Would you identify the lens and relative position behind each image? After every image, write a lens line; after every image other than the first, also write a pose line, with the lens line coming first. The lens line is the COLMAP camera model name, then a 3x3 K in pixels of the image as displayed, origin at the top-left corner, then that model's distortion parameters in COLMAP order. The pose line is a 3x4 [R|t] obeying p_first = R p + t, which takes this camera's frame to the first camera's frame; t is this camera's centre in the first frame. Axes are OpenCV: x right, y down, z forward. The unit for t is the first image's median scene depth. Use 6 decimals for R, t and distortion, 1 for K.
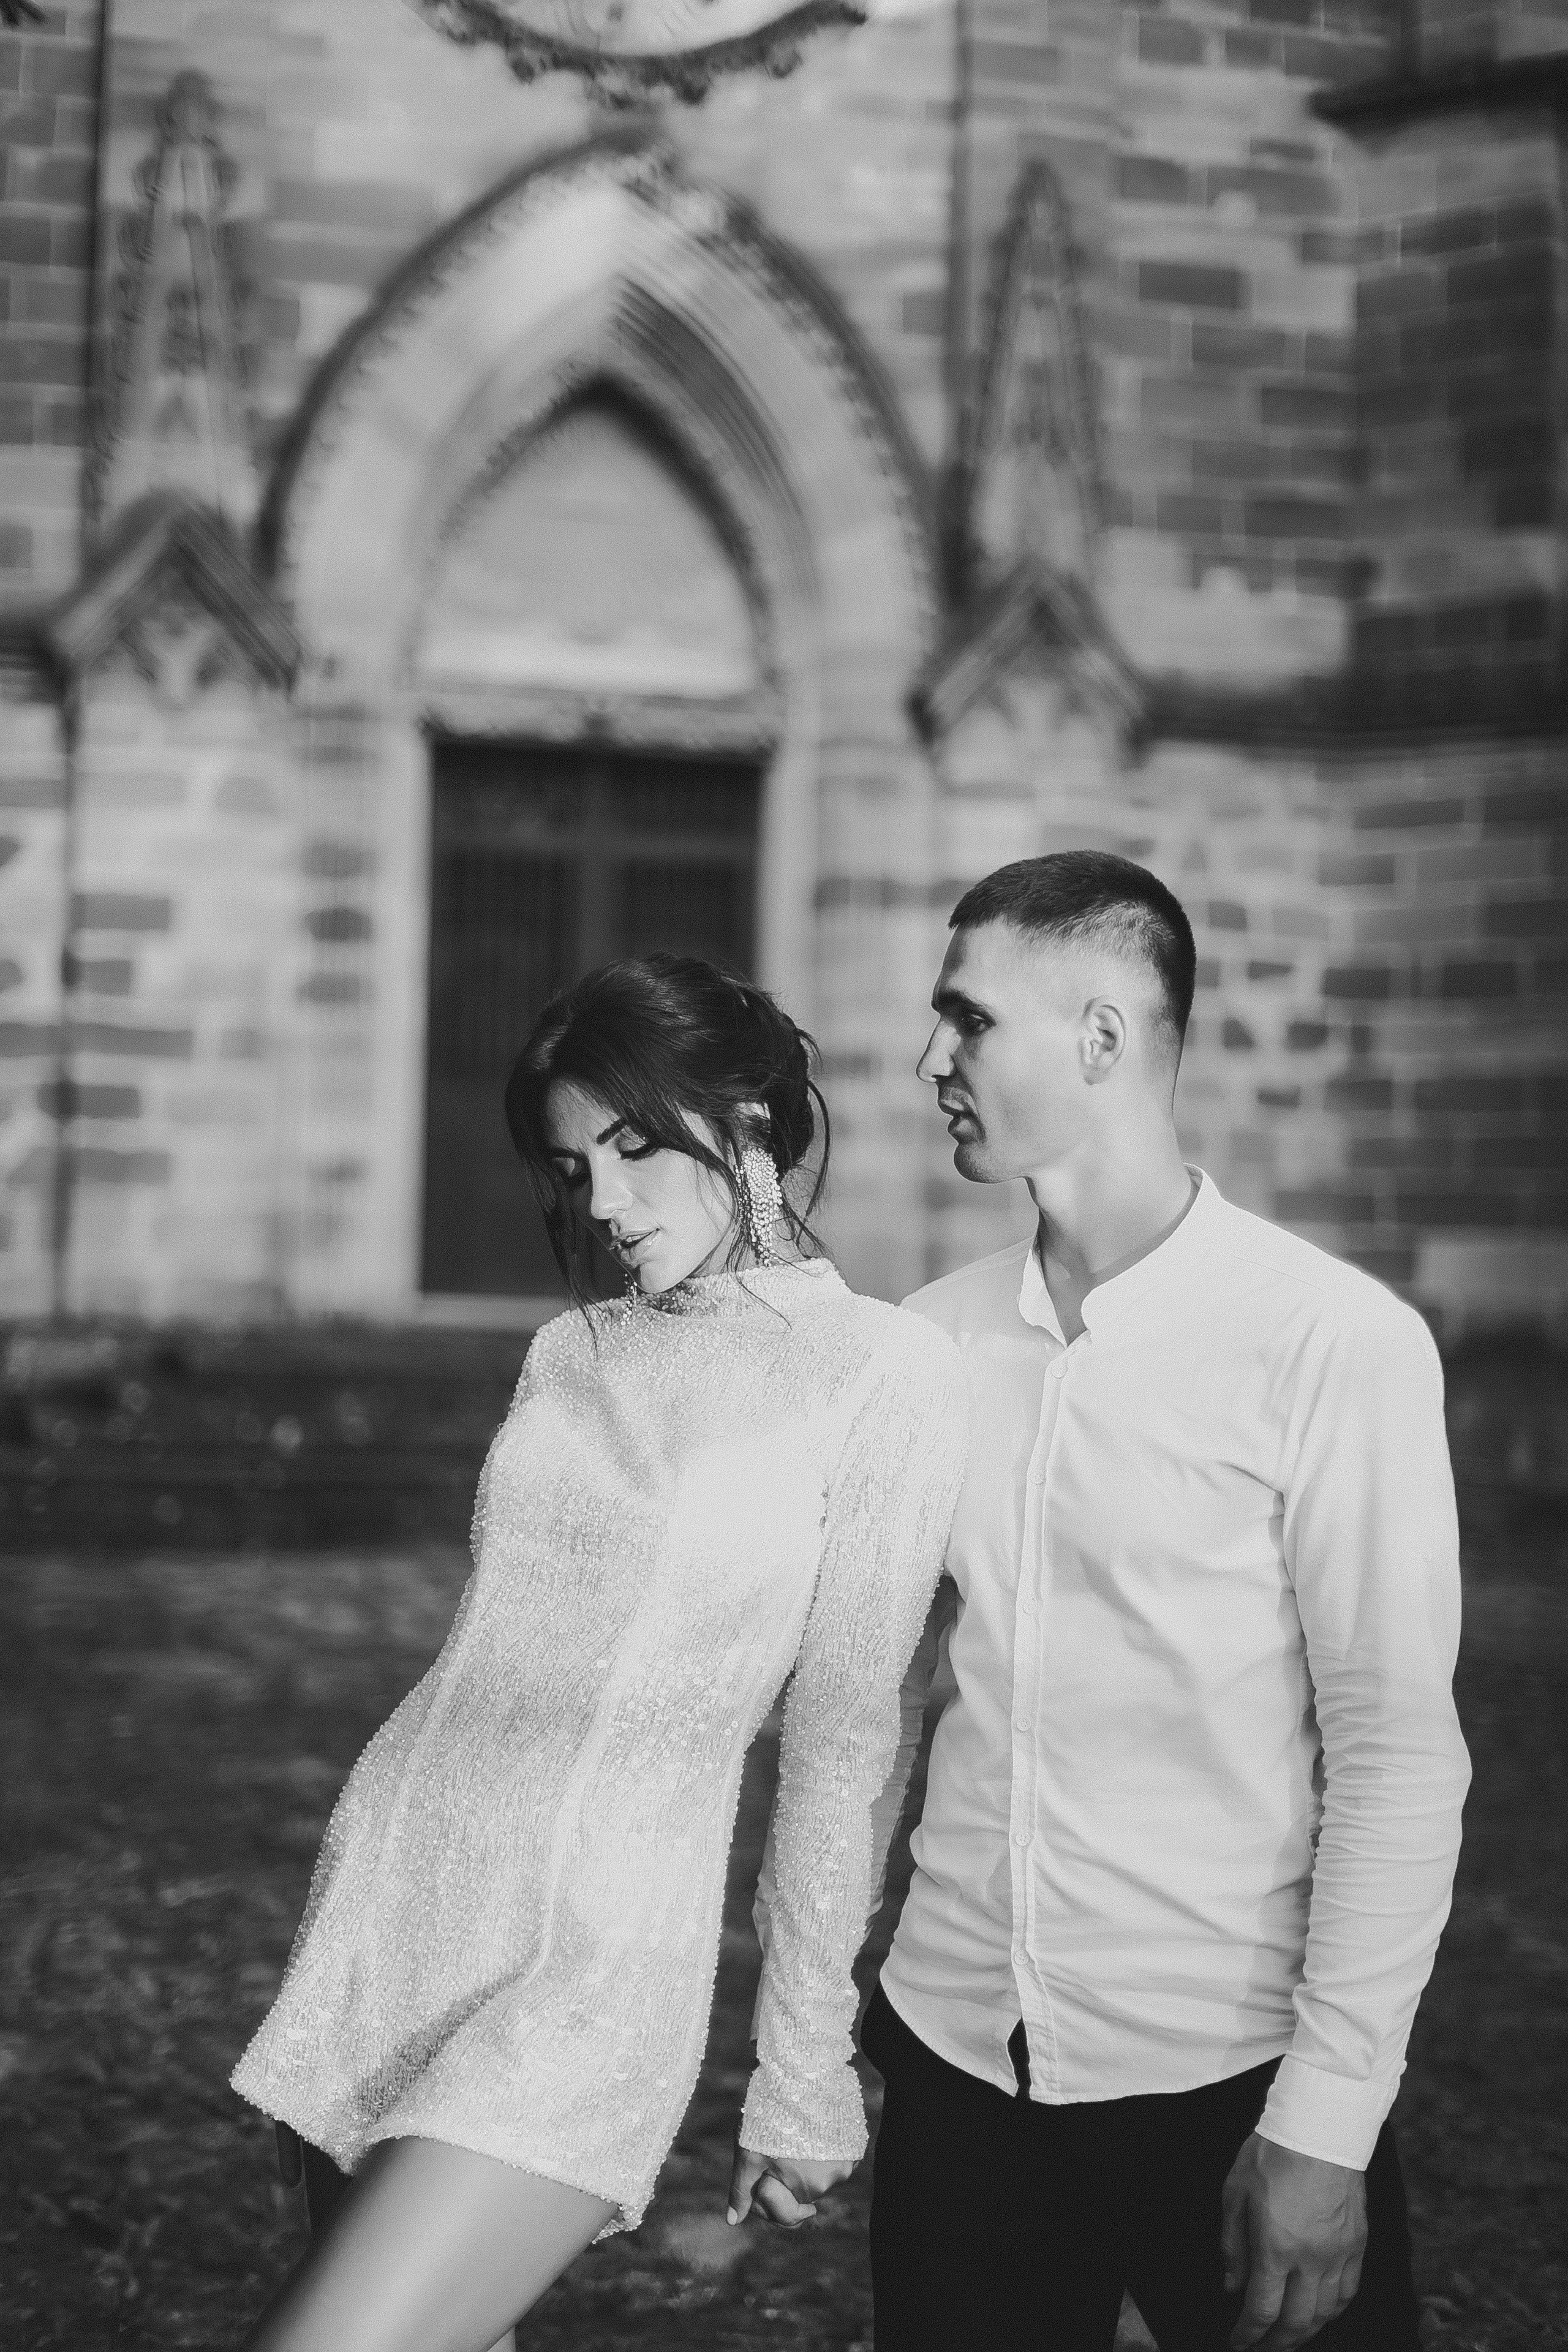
lens RADIAL K [[3403.3, 0, 773.6], [0, 3403.3, 1182.8], [0, 0, 1]] dist [0.137740, -0.771021]
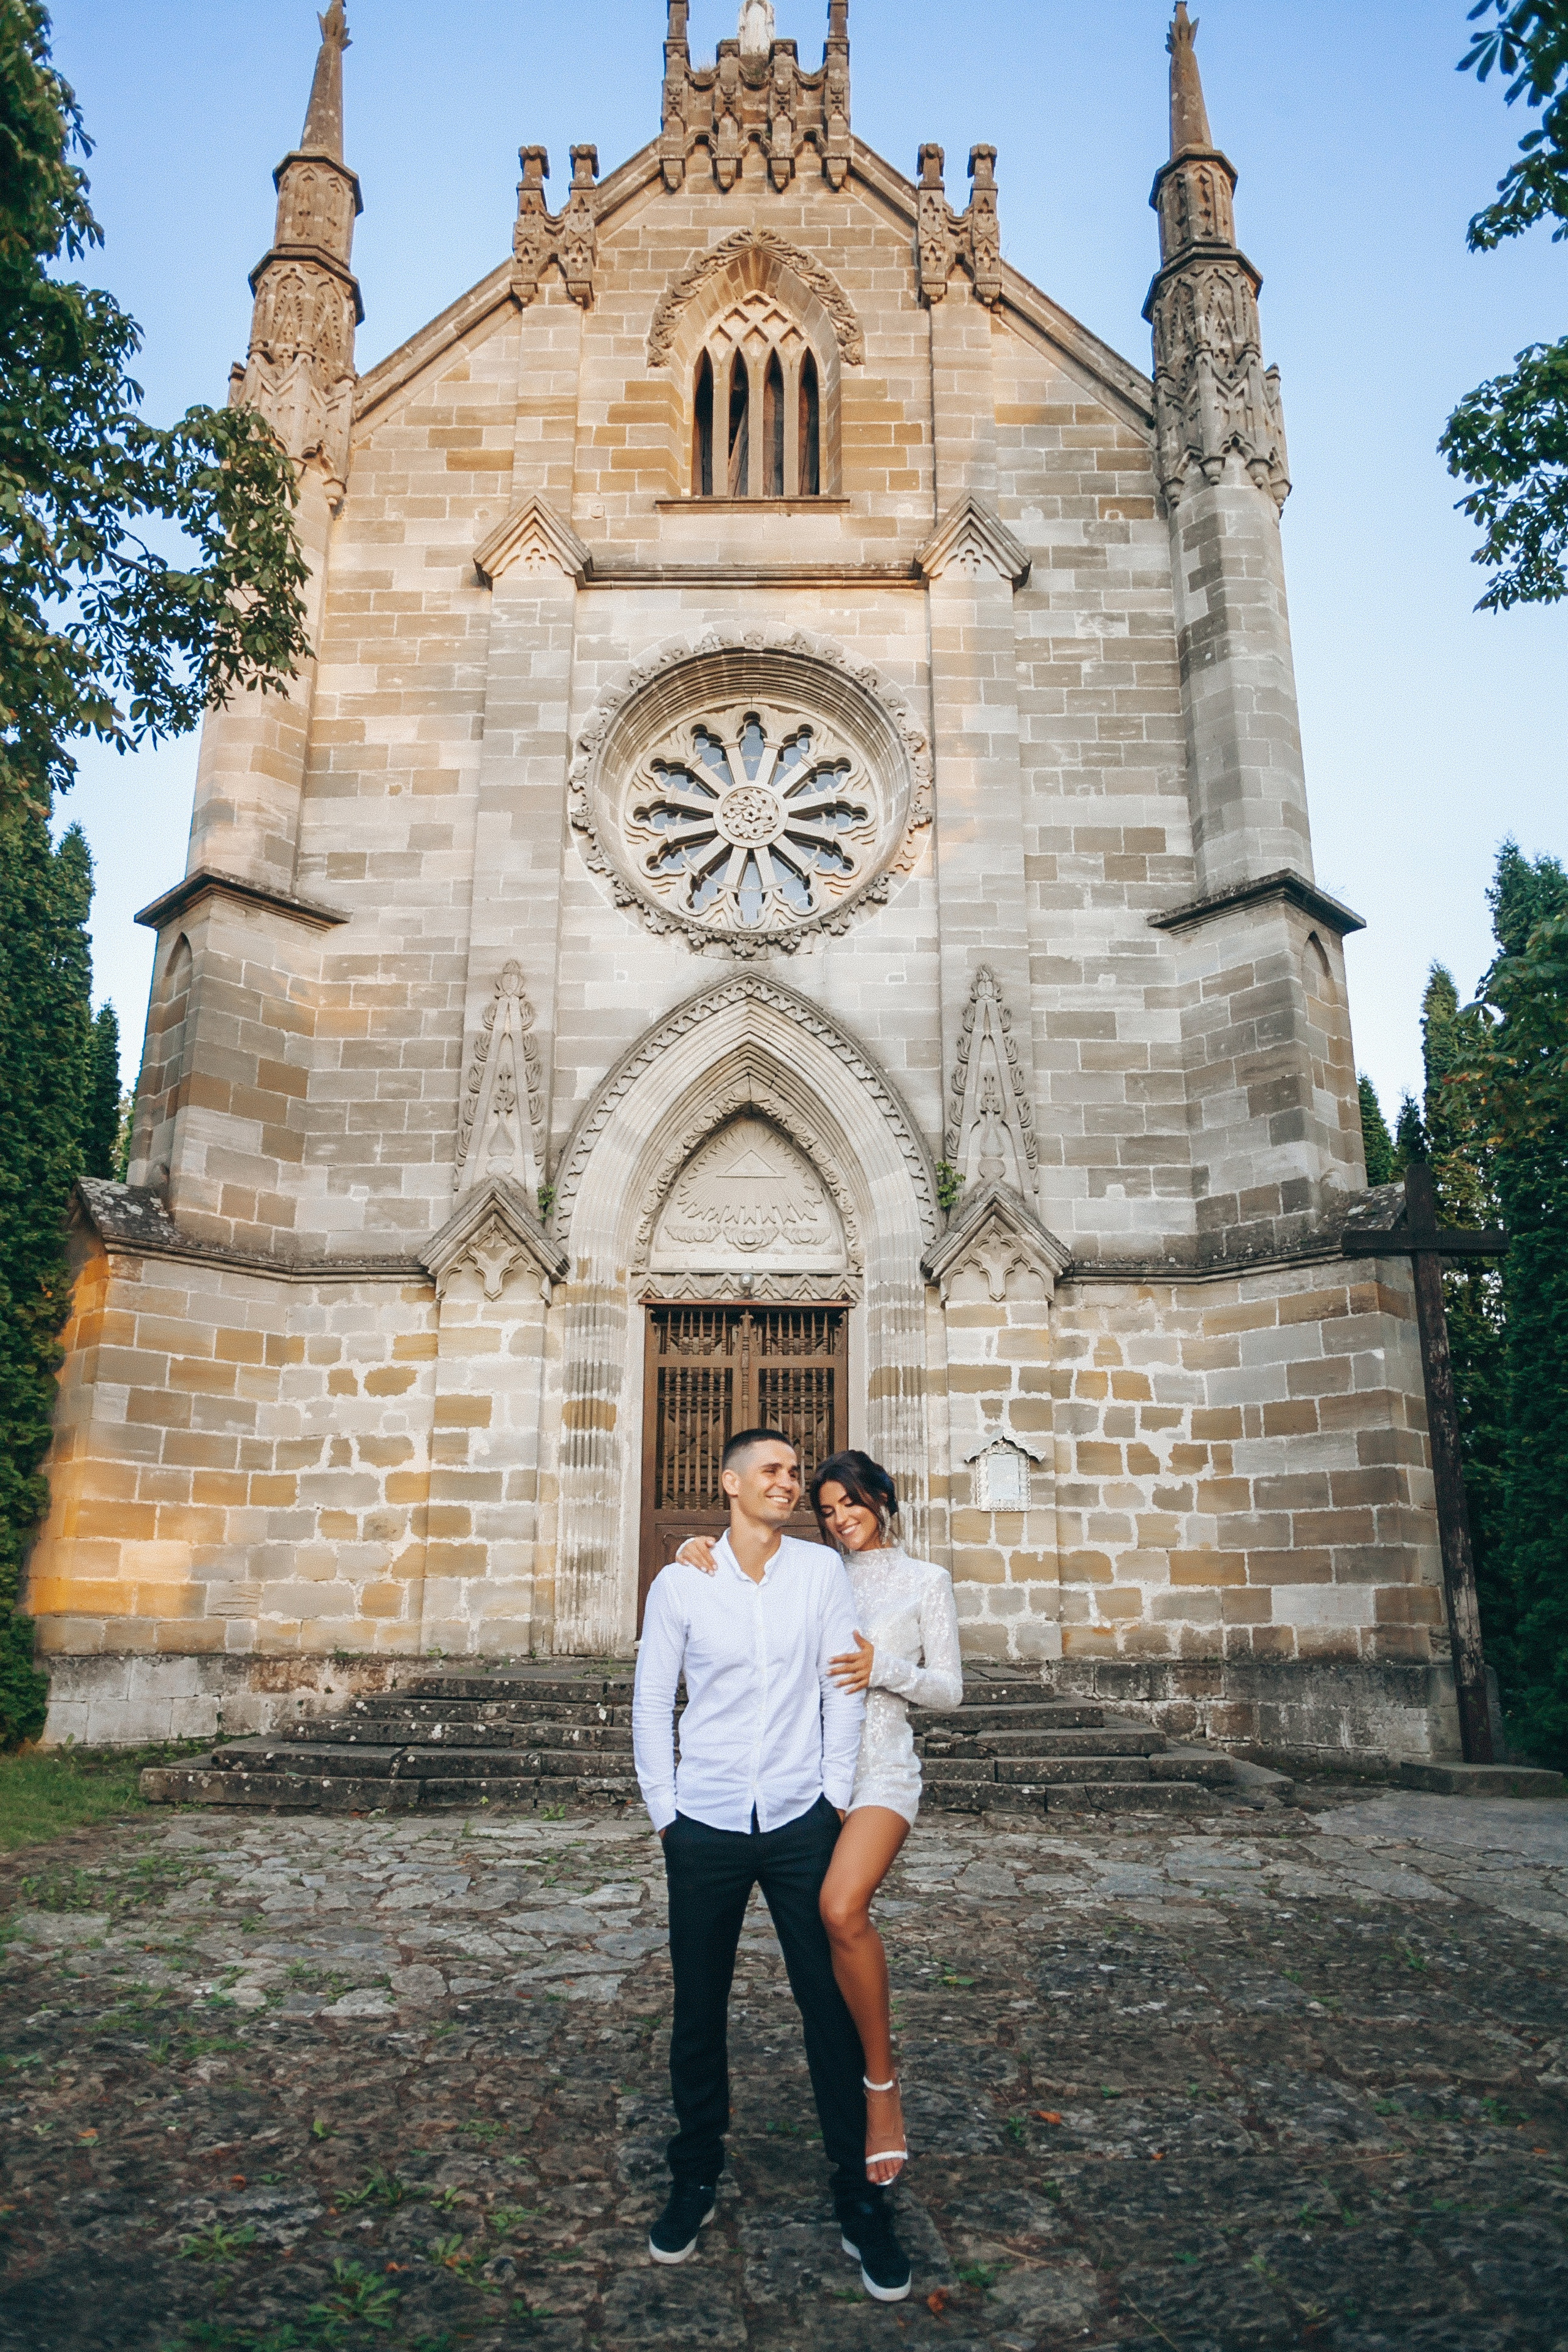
lens RADIAL K [[1588.4, 0, 784.0], [0, 1588.4, 1176.0], [0, 0, 1]] dist [-0.035585, 0.040424]
pose [[0.972230, -0.079377, -0.220154, 0.151939], [0.023403, 0.968983, -0.246018, 0.007355], [0.232853, 0.234034, 0.943932, 0.231314]]
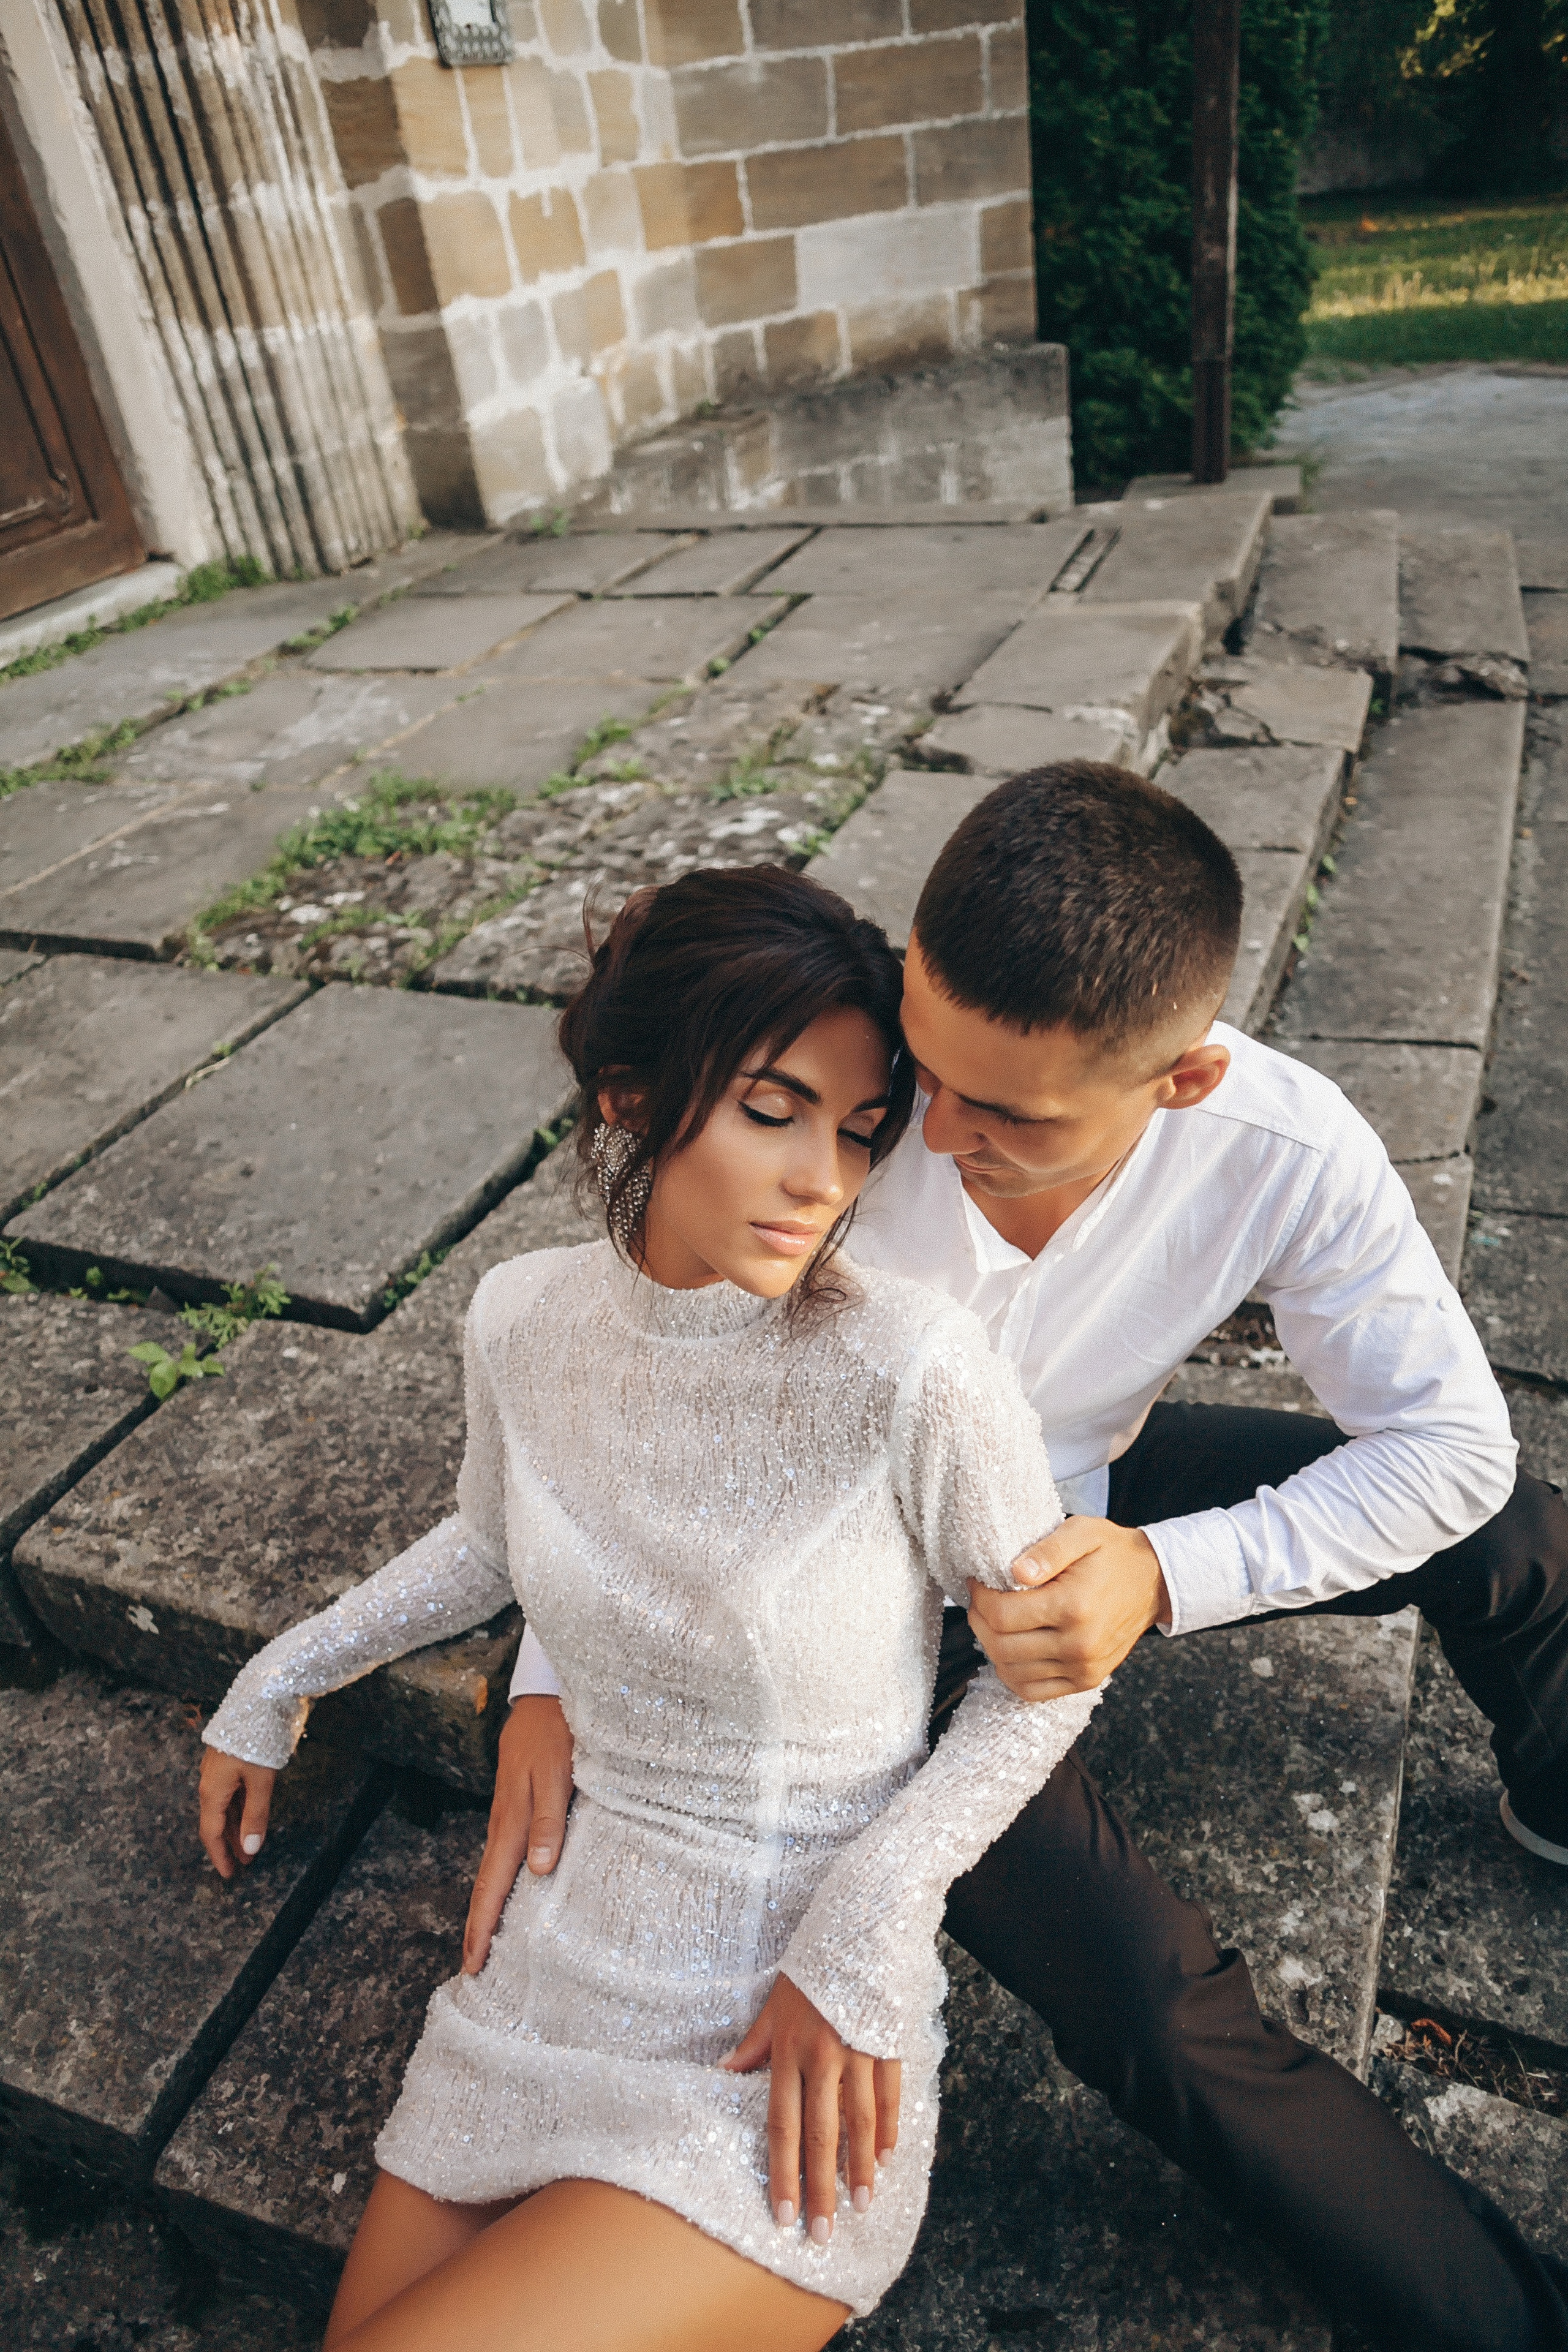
lens RADIAL K [[1604.2, 0, 784.0], [0, 1604.2, 1176.0], [0, 0, 1]] dist [-0.036970, 0.041619]
pose [[0.543667, -0.529005, 0.651598, -0.169604], [0.106849, 0.813665, 0.571430, -0.016703], [-0.832472, -0.241045, 0.498887, 0.789836]]
